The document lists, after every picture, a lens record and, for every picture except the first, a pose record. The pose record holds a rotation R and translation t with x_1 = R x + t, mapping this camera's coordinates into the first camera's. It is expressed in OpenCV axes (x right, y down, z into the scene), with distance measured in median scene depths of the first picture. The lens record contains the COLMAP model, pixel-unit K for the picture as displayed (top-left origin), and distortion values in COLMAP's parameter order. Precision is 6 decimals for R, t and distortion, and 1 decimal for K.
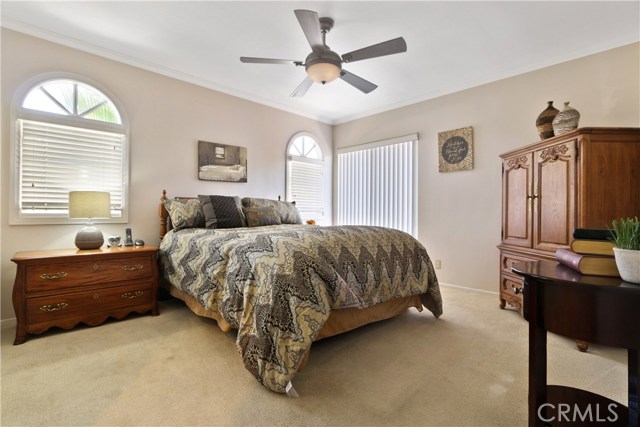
lens RADIAL K [[304.3, 0, 321.2], [0, 304.3, 213.1], [0, 0, 1]] dist [-0.012066, 0.001246]
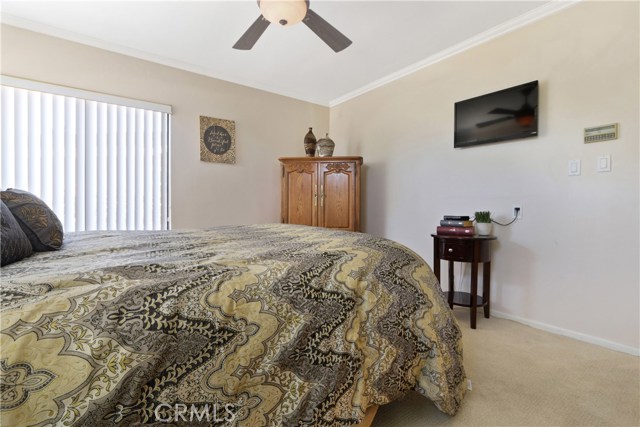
lens RADIAL K [[304.3, 0, 321.5], [0, 304.3, 210.6], [0, 0, 1]] dist [-0.012066, 0.001246]
pose [[0.106381, -0.019266, 0.994139, -0.477138], [-0.004473, 0.999793, 0.019854, -0.007622], [-0.994315, -0.006559, 0.106272, 0.575439]]
